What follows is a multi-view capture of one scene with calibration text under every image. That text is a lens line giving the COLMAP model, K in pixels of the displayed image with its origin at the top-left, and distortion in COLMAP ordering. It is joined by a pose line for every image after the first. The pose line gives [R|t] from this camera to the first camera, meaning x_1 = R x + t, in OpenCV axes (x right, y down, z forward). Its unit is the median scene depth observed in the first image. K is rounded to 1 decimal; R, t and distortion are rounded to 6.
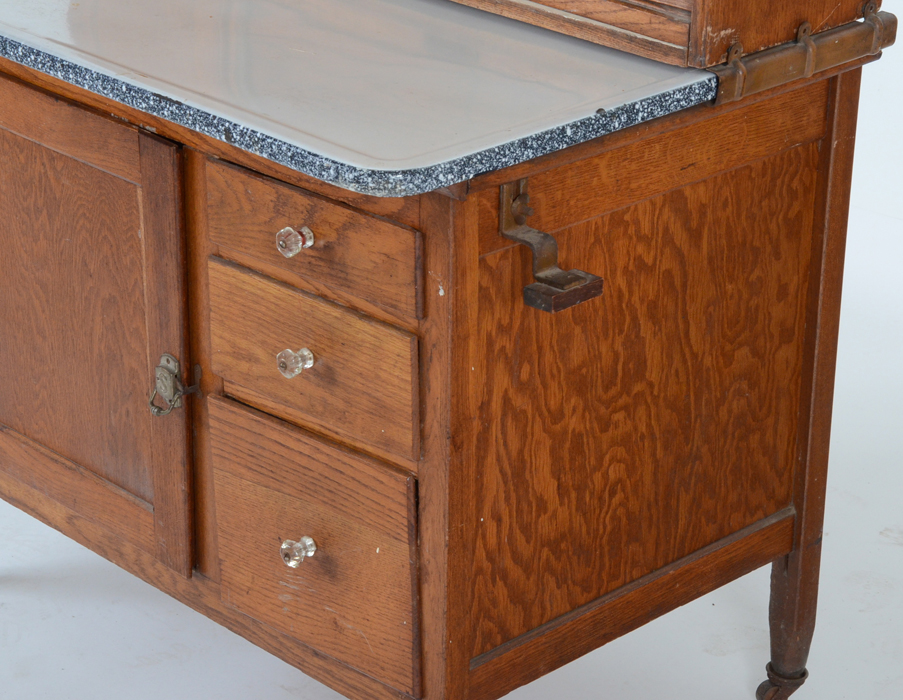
lens RADIAL K [[2419.3, 0, 473.0], [0, 2419.3, 381.8], [0, 0, 1]] dist [0.639129, -1.000611]
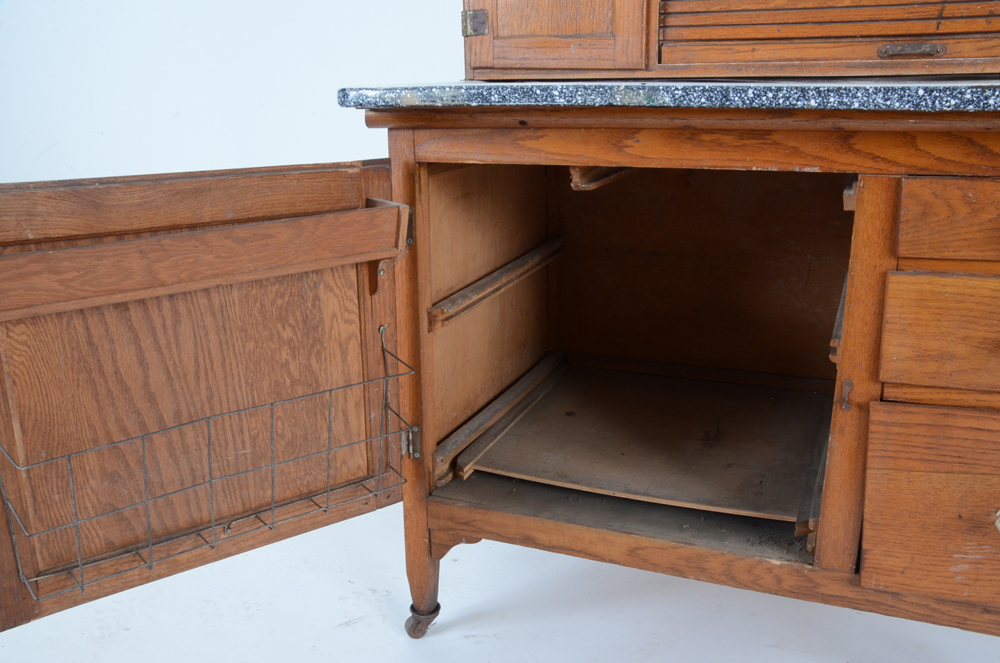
lens RADIAL K [[923.8, 0, 497.9], [0, 923.8, 343.2], [0, 0, 1]] dist [-0.117975, 0.175636]
pose [[0.918466, -0.138964, 0.370284, -0.449220], [0.185193, 0.978369, -0.092186, -0.015773], [-0.349463, 0.153244, 0.924333, 0.727026]]
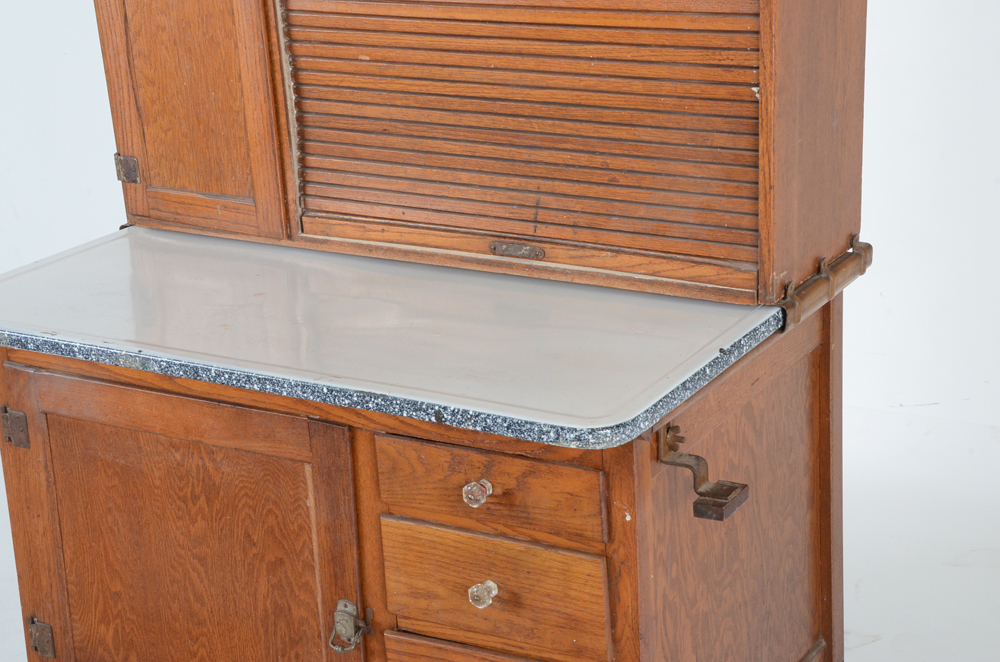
lens RADIAL K [[1877.4, 0, 480.7], [0, 1877.4, 358.8], [0, 0, 1]] dist [0.206545, 2.404130]
pose [[0.969424, -0.143076, 0.199366, -0.245288], [0.158511, 0.985303, -0.063655, -0.063614], [-0.187329, 0.093311, 0.977855, 0.097198]]
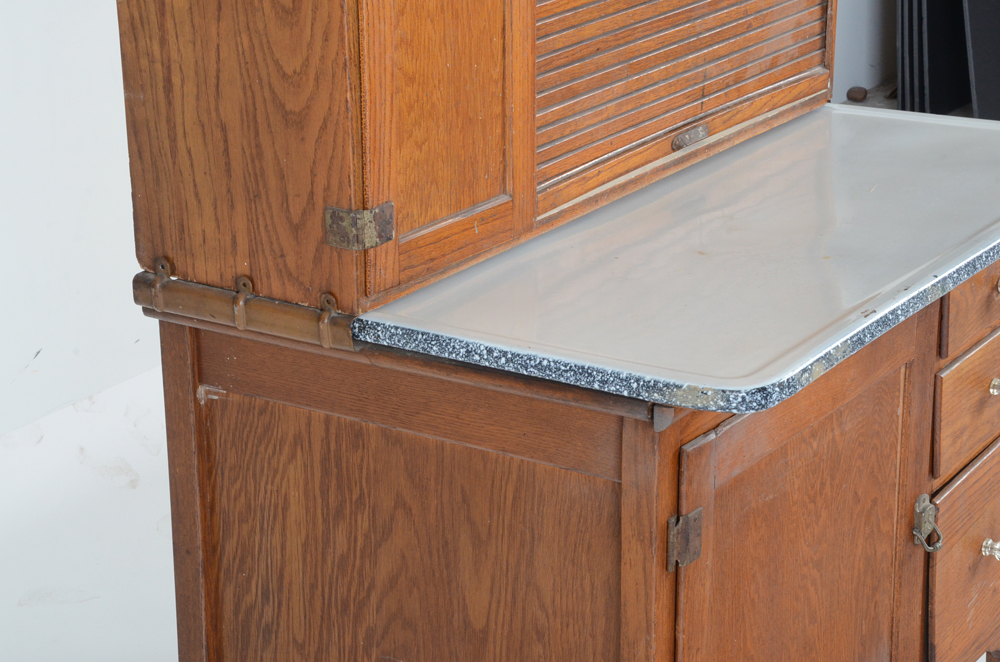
lens RADIAL K [[2285.4, 0, 500.2], [0, 2285.4, 384.2], [0, 0, 1]] dist [0.404083, -0.001183]
pose [[-0.210729, -0.344668, 0.914766, -1.100962], [0.409220, 0.818736, 0.402755, -0.592525], [-0.887768, 0.459212, -0.031487, 1.283918]]
